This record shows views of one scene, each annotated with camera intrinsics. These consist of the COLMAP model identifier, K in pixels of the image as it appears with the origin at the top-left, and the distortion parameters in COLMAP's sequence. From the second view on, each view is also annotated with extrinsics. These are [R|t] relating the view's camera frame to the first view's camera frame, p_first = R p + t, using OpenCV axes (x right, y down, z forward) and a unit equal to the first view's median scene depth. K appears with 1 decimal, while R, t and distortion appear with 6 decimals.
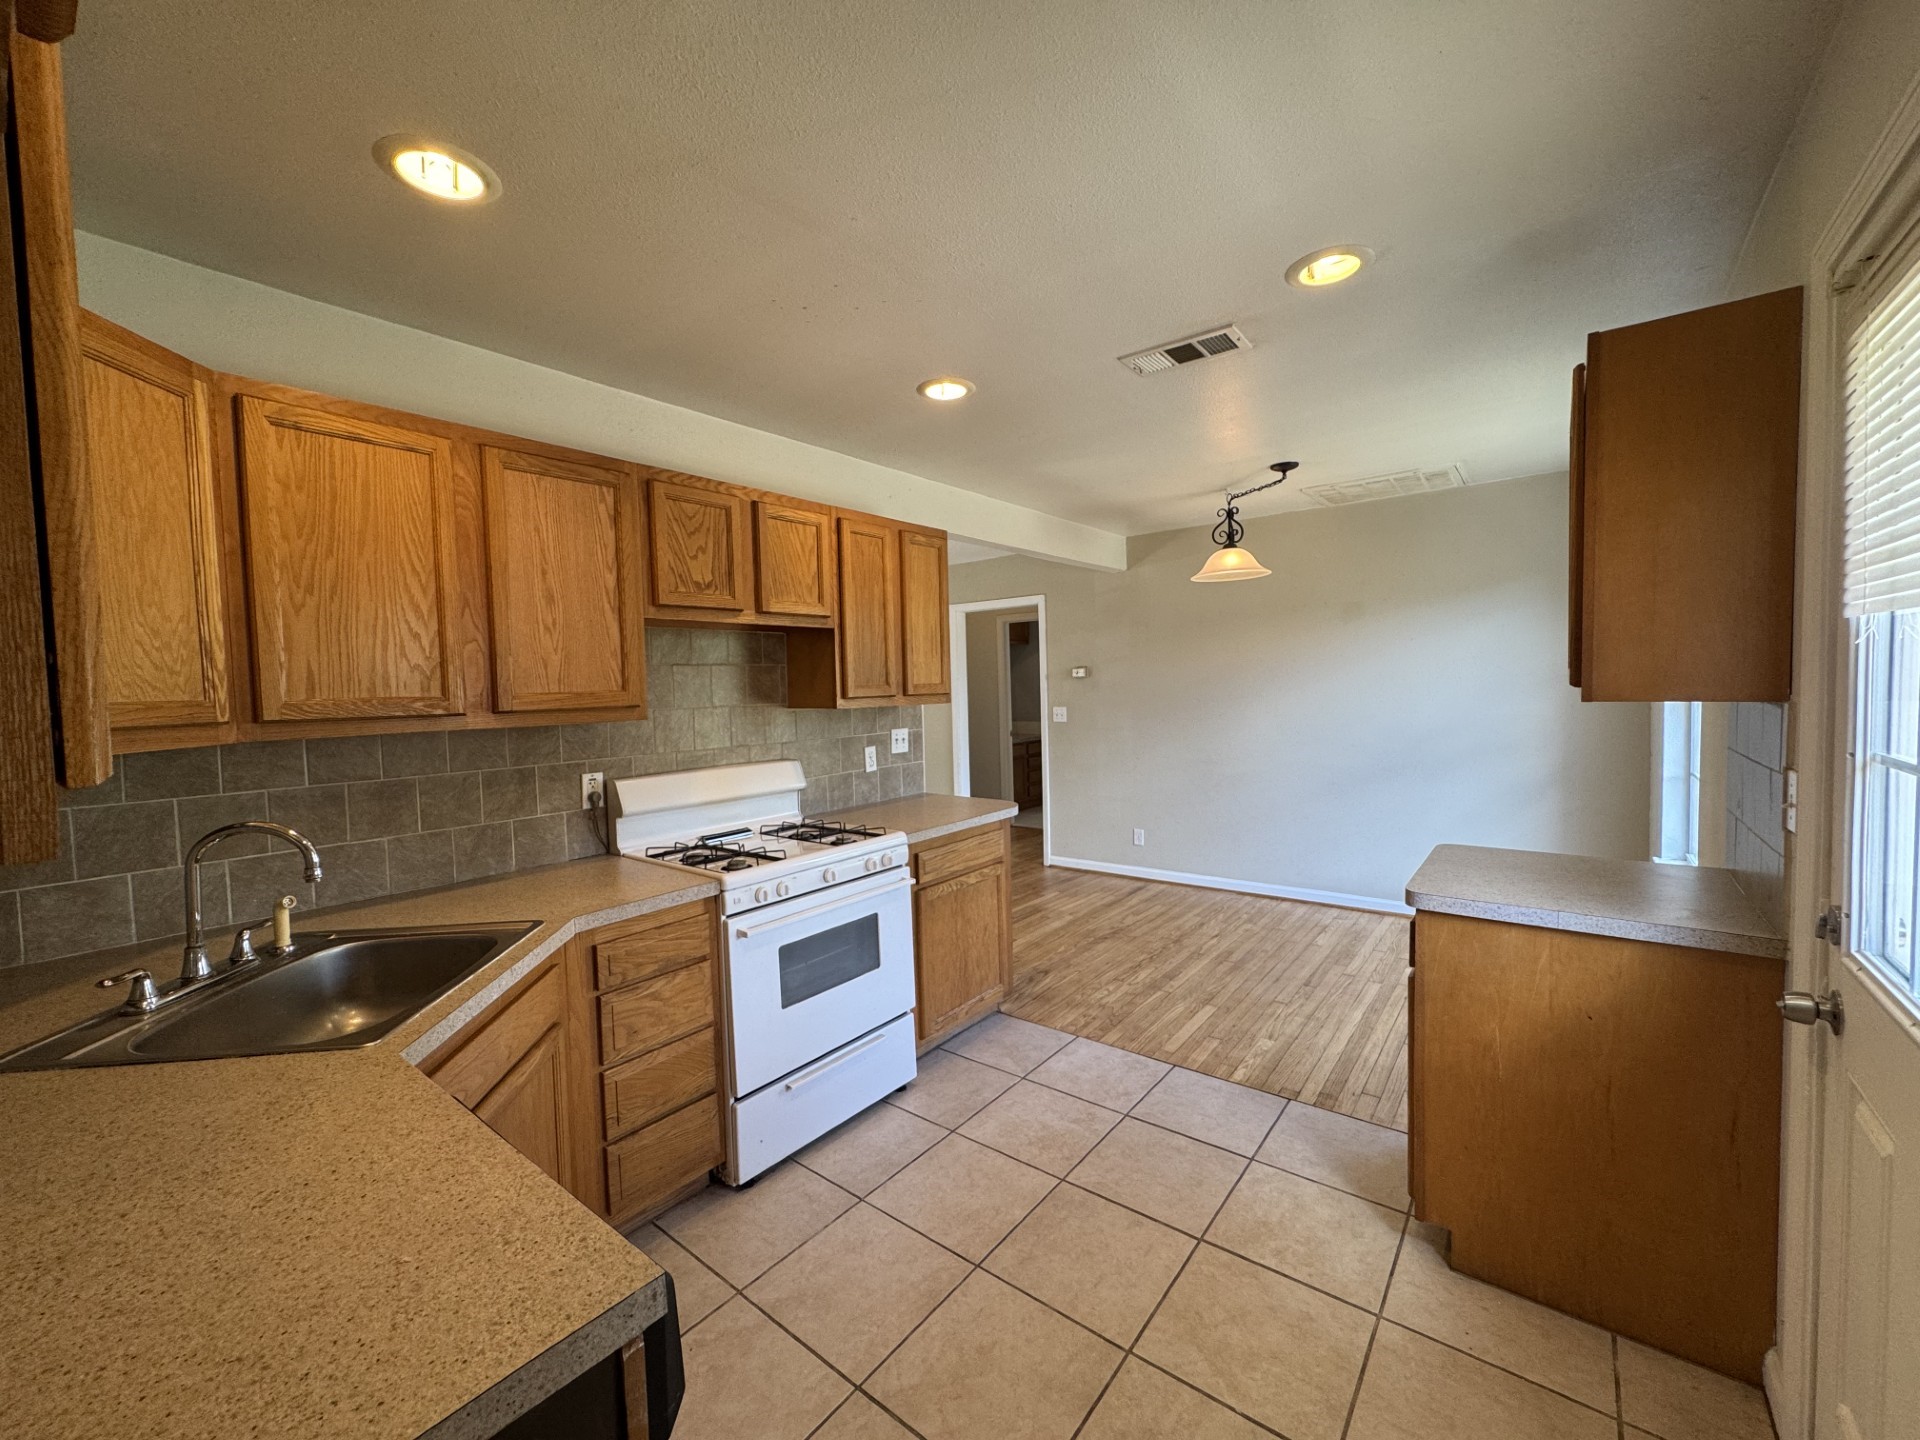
lens RADIAL K [[768.0, 0, 960.0], [0, 768.0, 720.0], [0, 0, 1]] dist [0.000630, 0.000158]
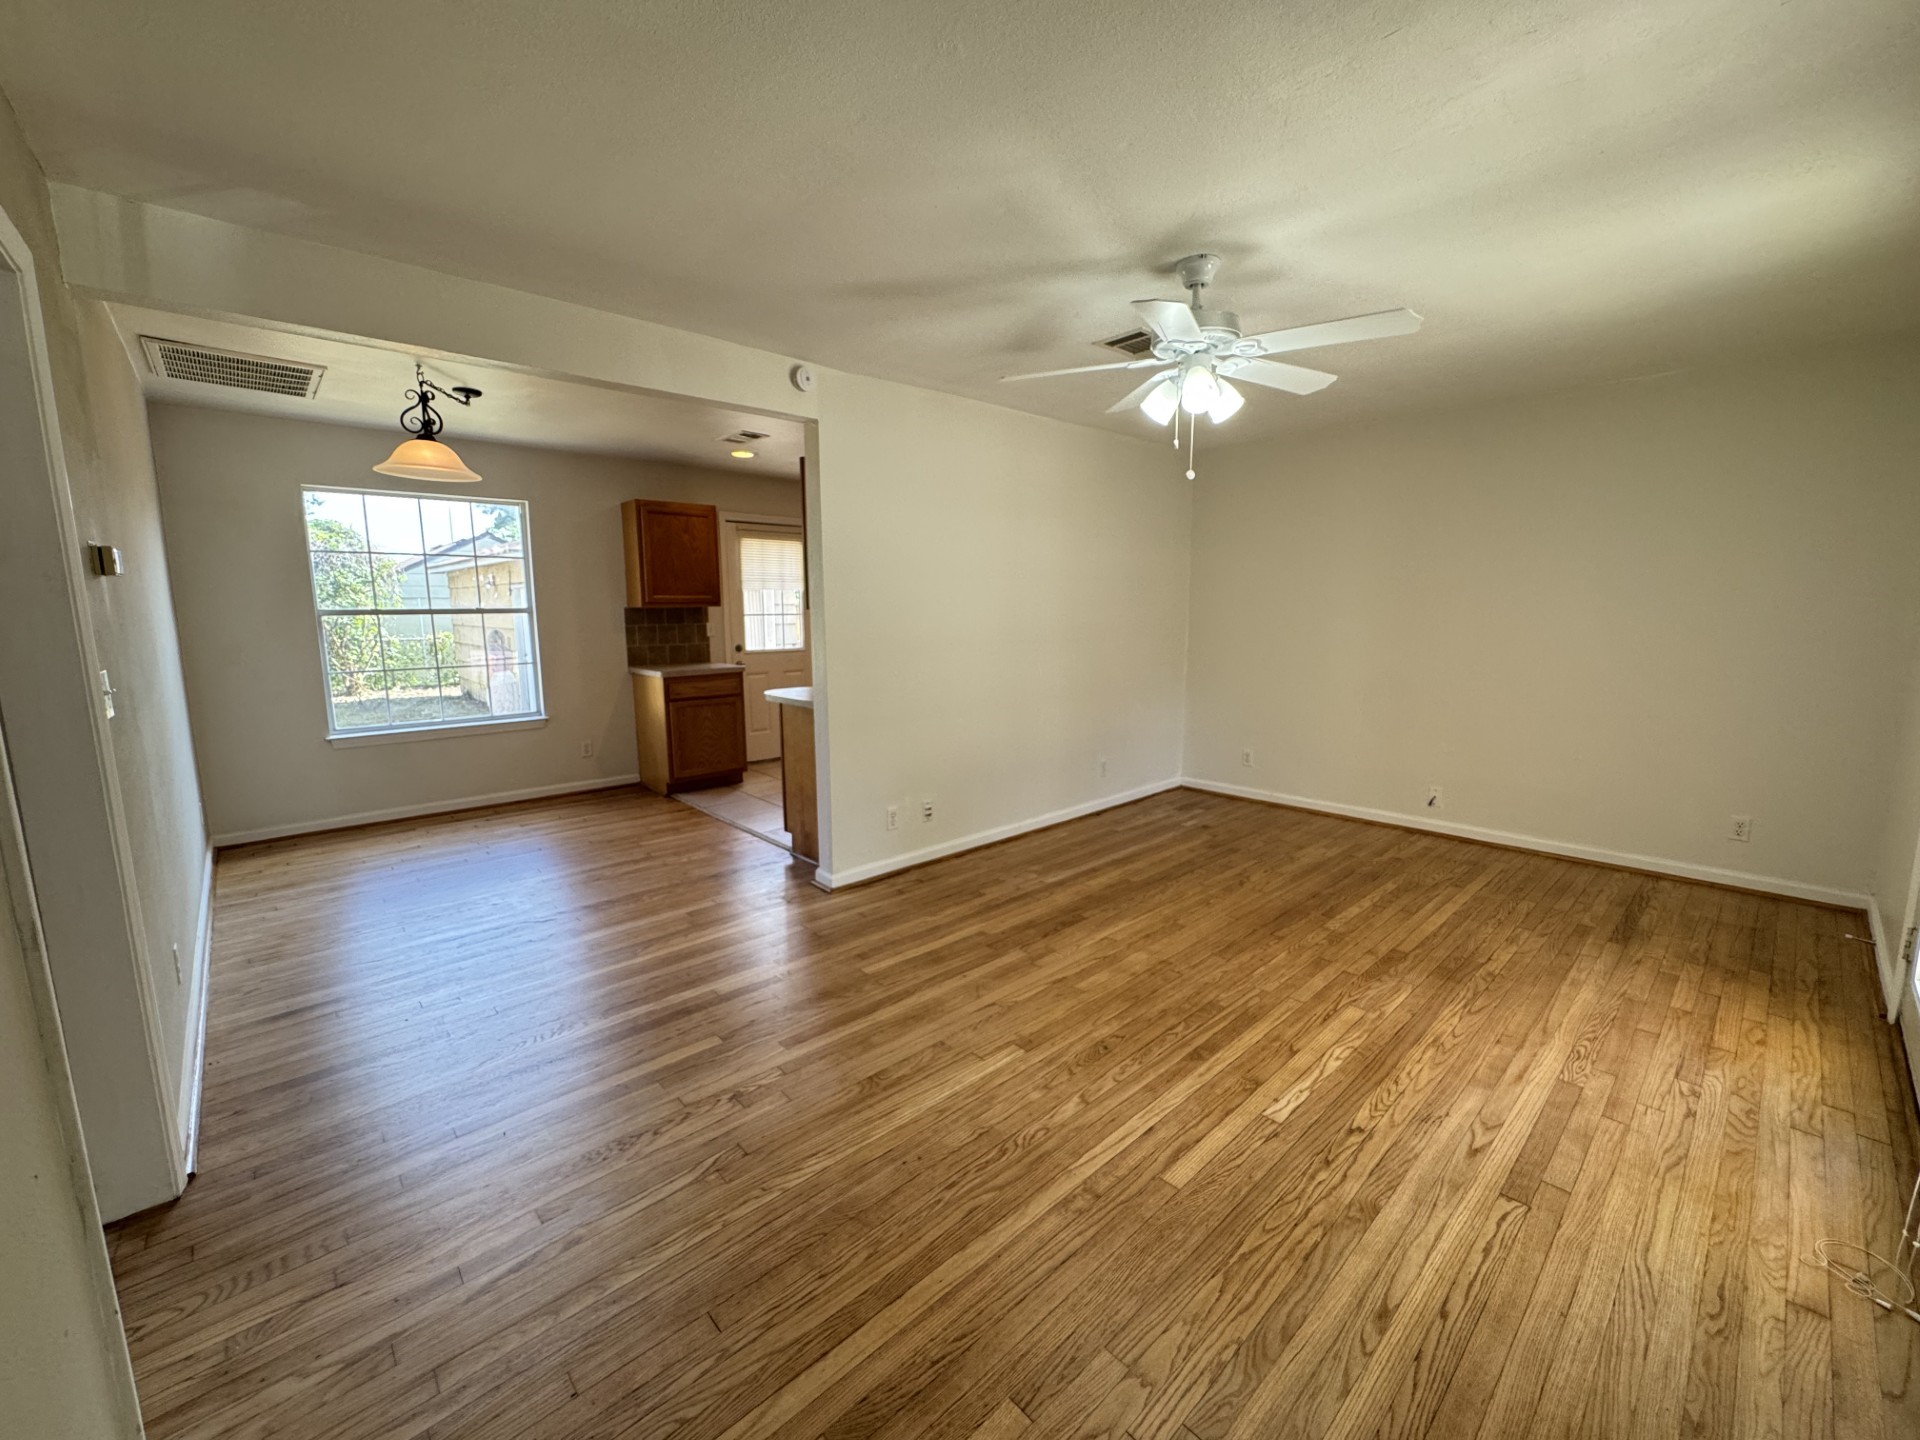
lens RADIAL K [[770.2, 0, 956.9], [0, 770.2, 720.7], [0, 0, 1]] dist [0.000052, -0.000042]
pose [[-0.986197, 0.004660, 0.165512, -0.488540], [0.037027, 0.980497, 0.193017, -0.084506], [-0.161385, 0.196481, -0.967135, 2.413033]]
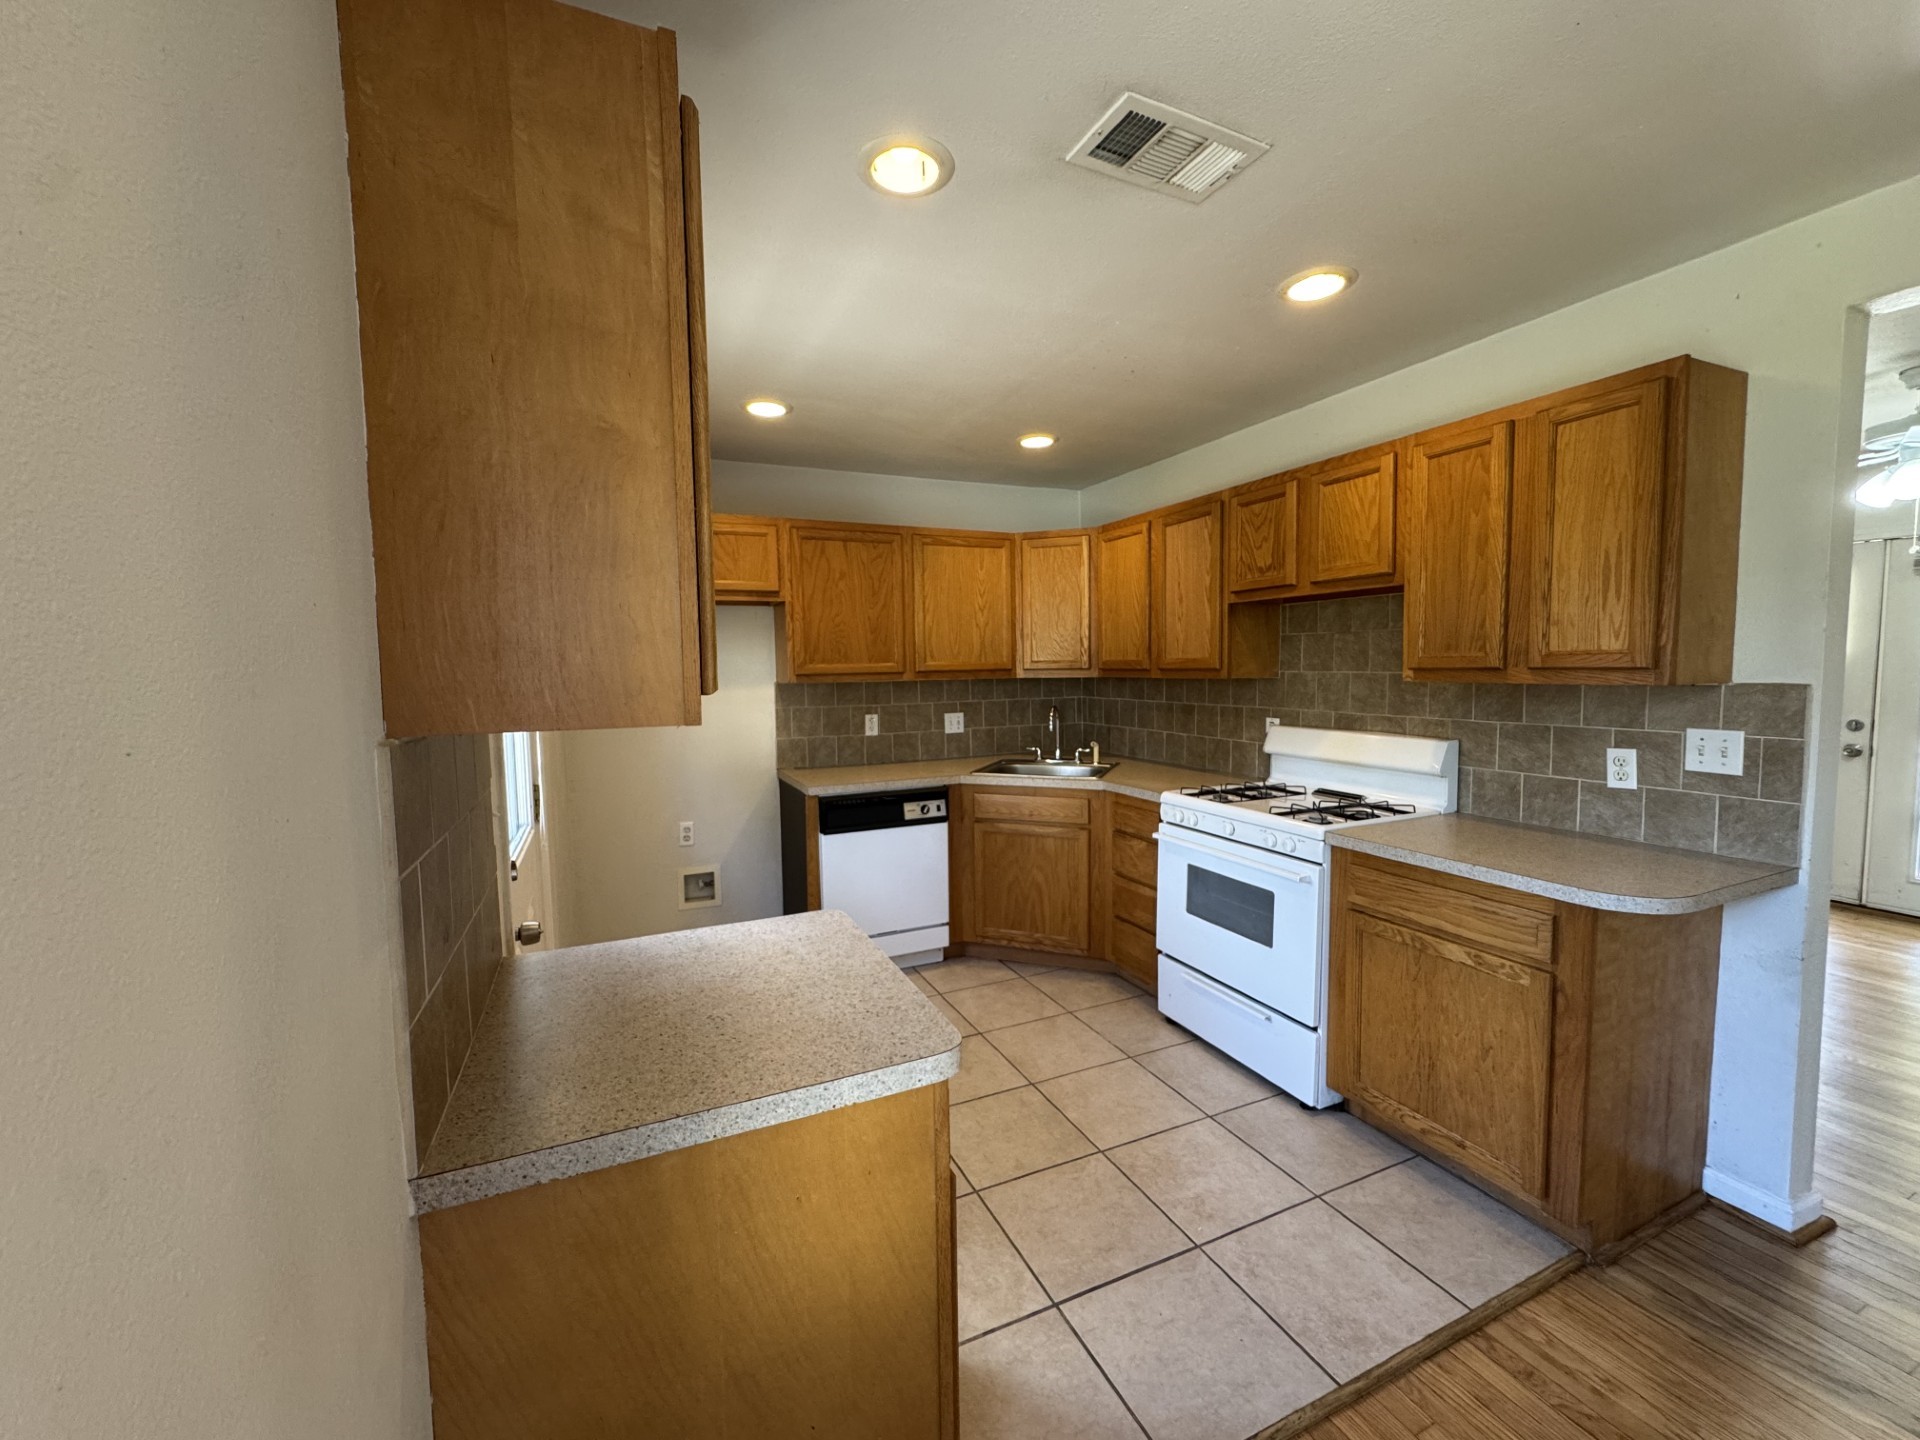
lens RADIAL K [[770.2, 0, 956.9], [0, 770.2, 720.7], [0, 0, 1]] dist [0.000052, -0.000042]
pose [[-0.458099, 0.096863, -0.883608, 0.778285], [-0.014456, 0.993102, 0.116361, -0.060111], [0.888784, 0.066078, -0.453538, 0.916898]]
